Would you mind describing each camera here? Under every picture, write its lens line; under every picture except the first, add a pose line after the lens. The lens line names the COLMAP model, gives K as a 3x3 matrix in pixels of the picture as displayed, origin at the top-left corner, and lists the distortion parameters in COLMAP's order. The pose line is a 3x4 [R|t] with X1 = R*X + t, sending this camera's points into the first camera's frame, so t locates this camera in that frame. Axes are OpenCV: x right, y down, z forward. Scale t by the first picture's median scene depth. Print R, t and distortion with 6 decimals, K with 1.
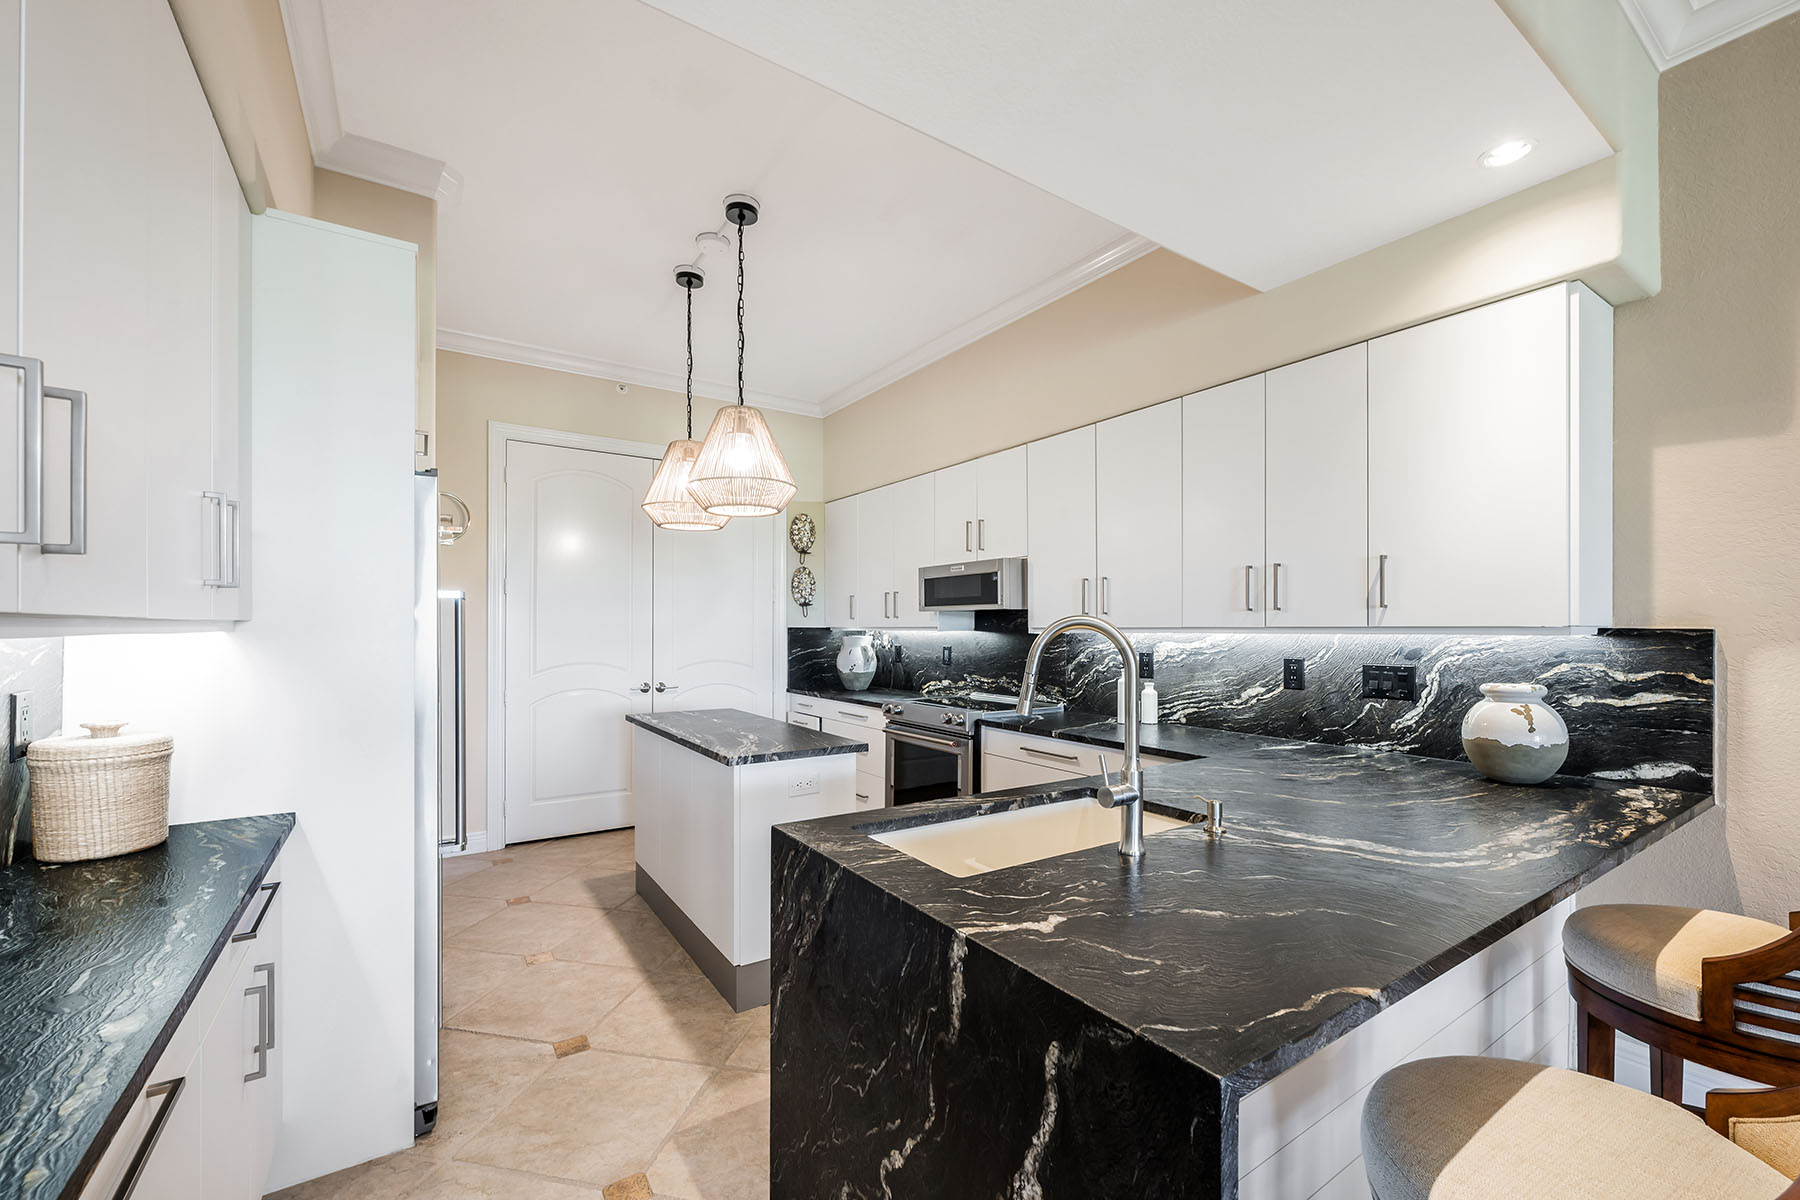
lens RADIAL K [[732.6, 0, 895.0], [0, 732.6, 624.0], [0, 0, 1]] dist [0.001214, 0.000173]
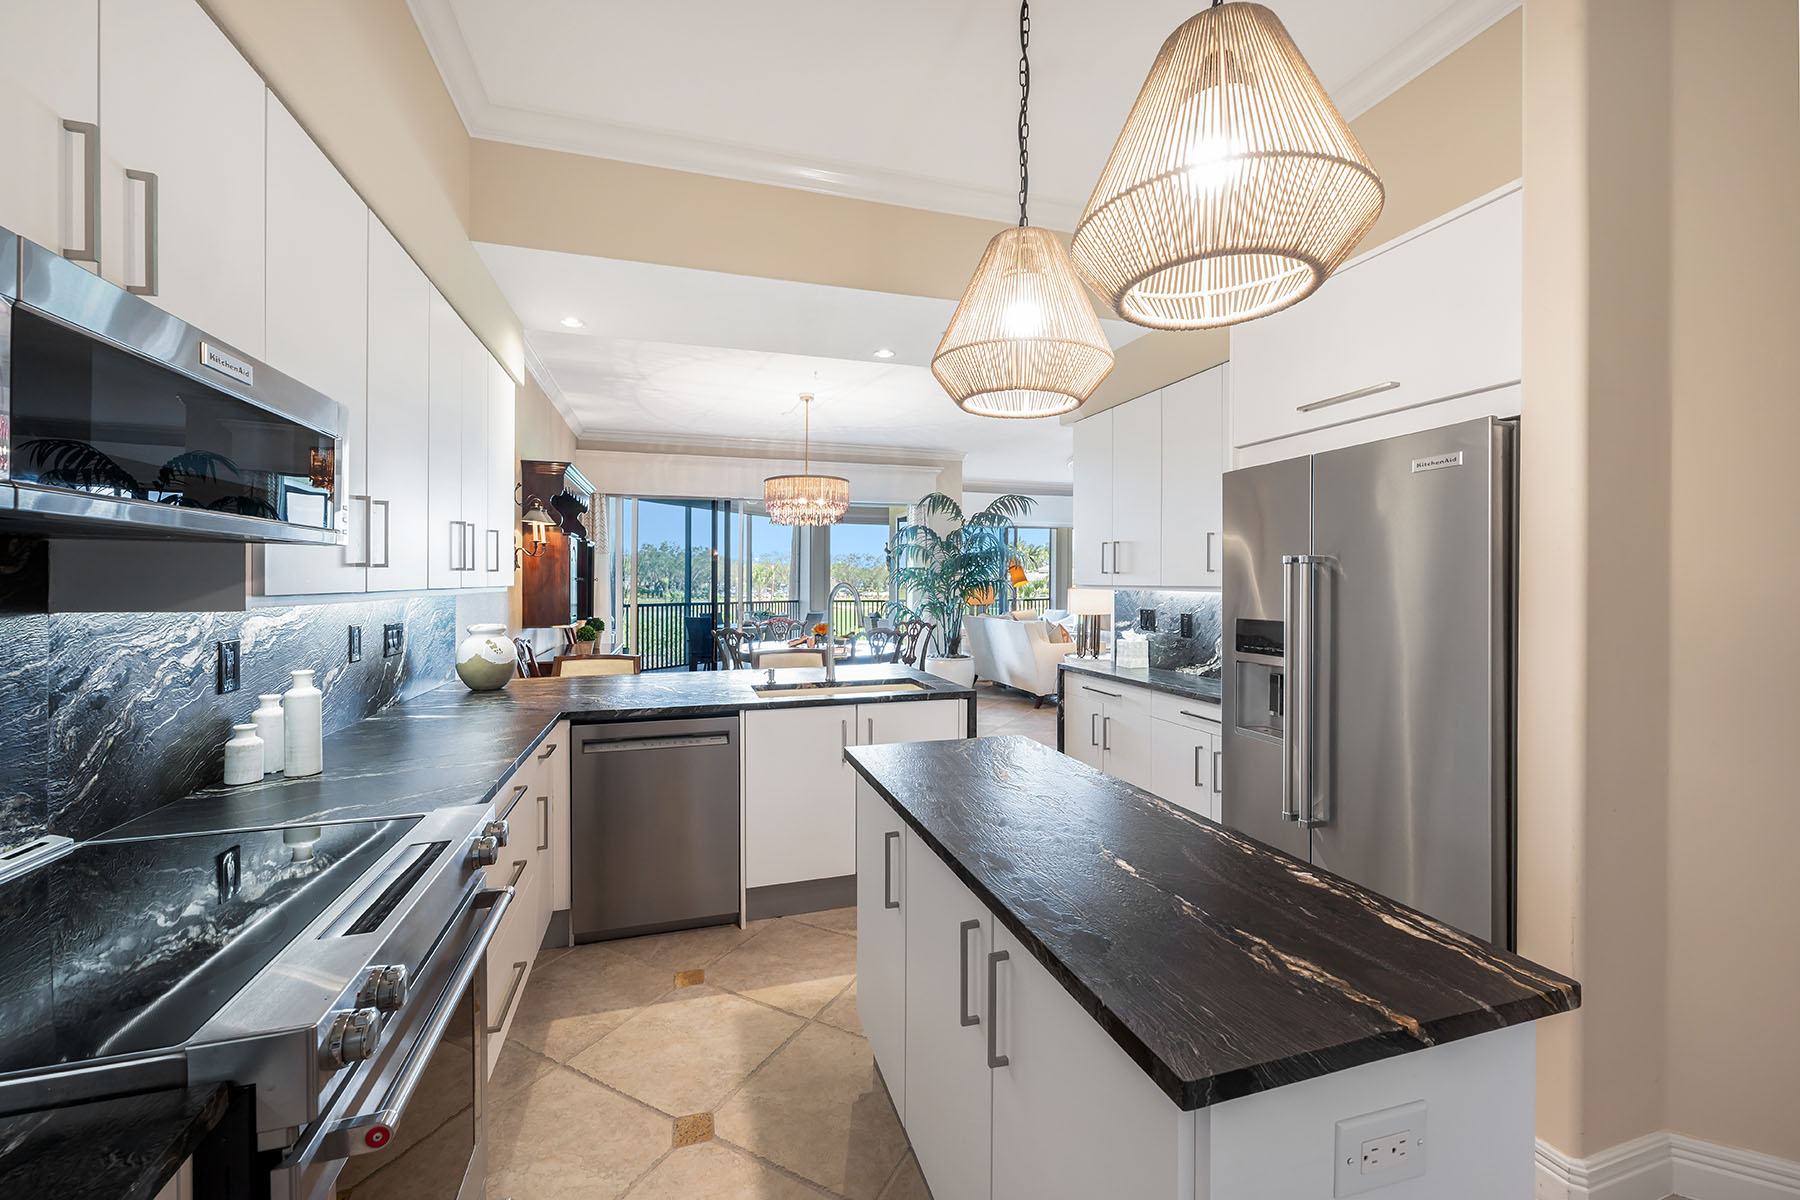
lens RADIAL K [[723.2, 0, 901.3], [0, 723.2, 587.9], [0, 0, 1]] dist [-0.000616, -0.000238]
pose [[-0.960180, -0.004550, 0.279347, -0.268260], [-0.003421, 0.999984, 0.004527, -0.001922], [-0.279363, 0.003391, -0.960180, 1.524943]]
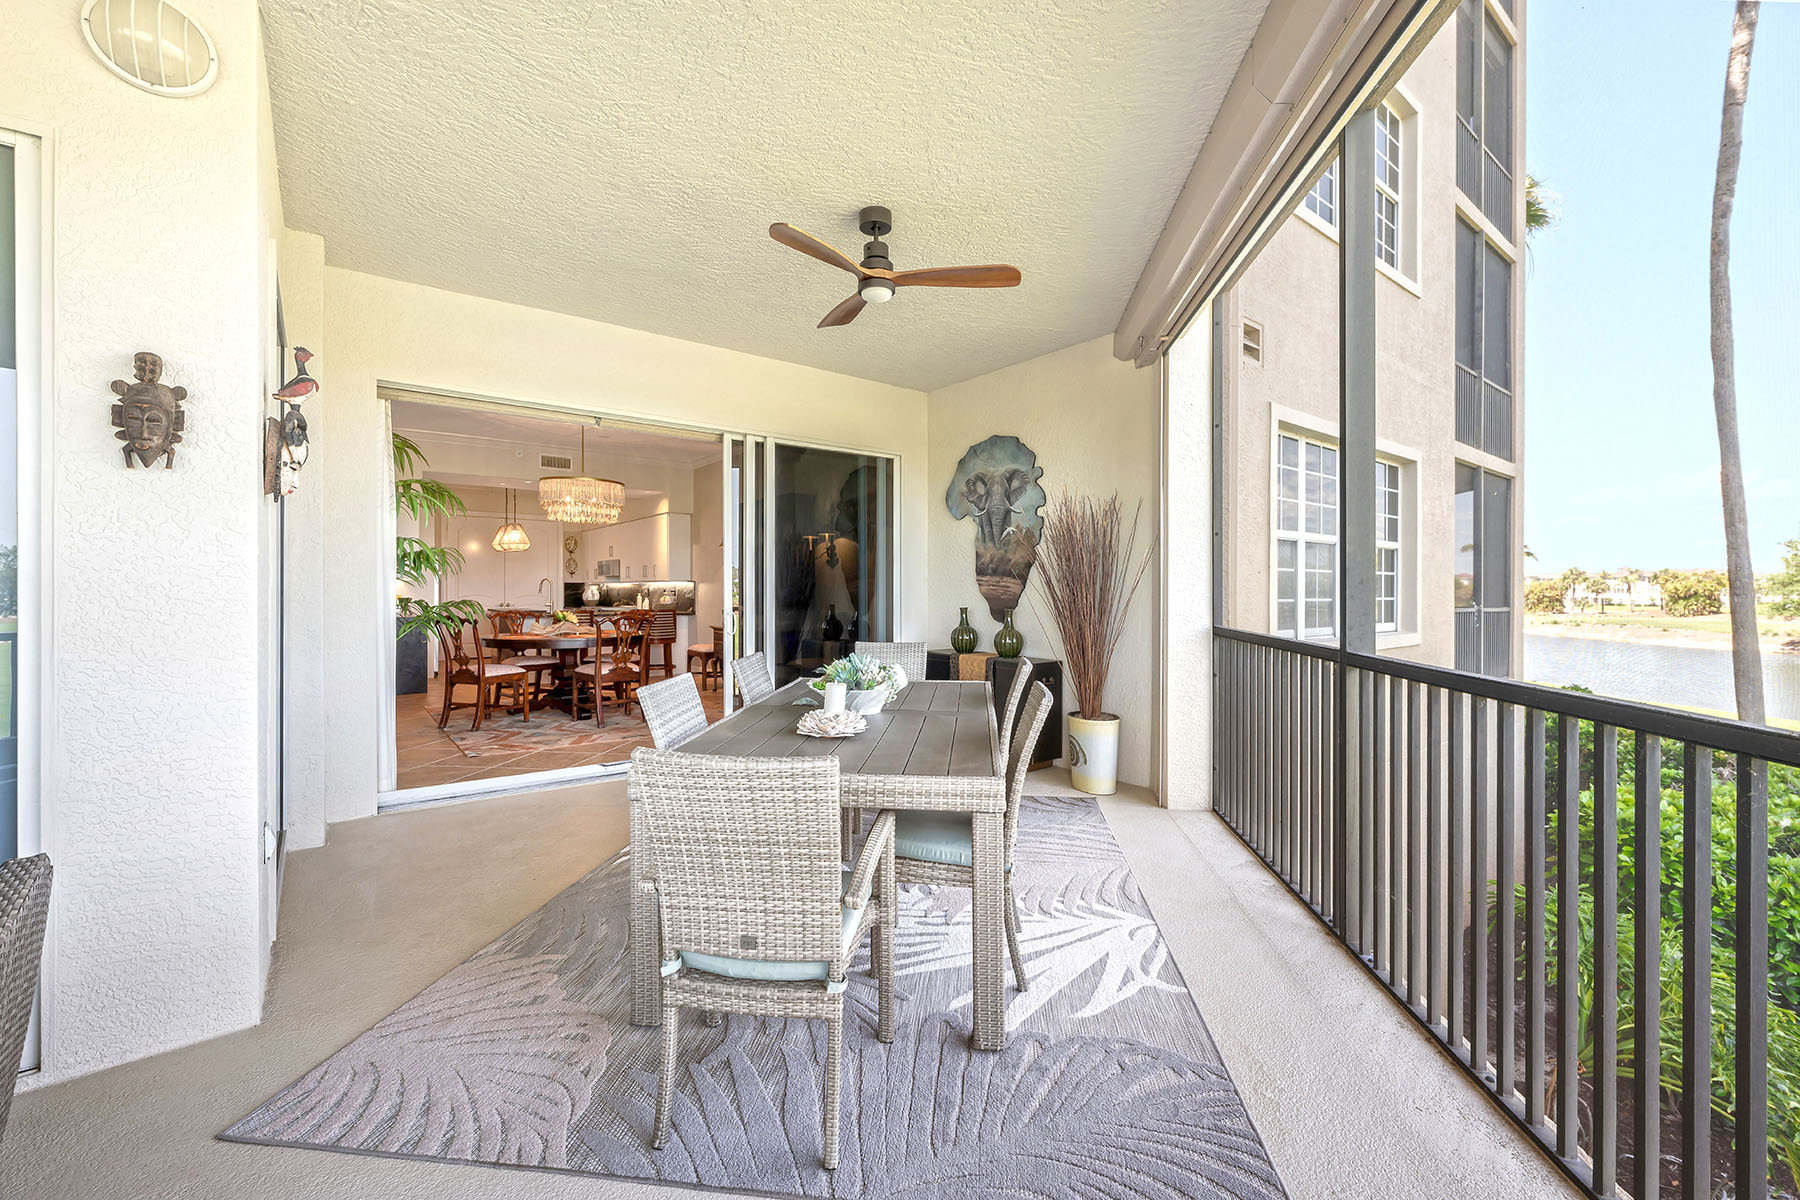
lens RADIAL K [[723.2, 0, 901.3], [0, 723.2, 587.9], [0, 0, 1]] dist [-0.000616, -0.000238]
pose [[0.995904, -0.003059, 0.090365, 1.350900], [0.002491, 0.999976, 0.006391, 0.017566], [-0.090383, -0.006140, 0.995888, -2.705012]]
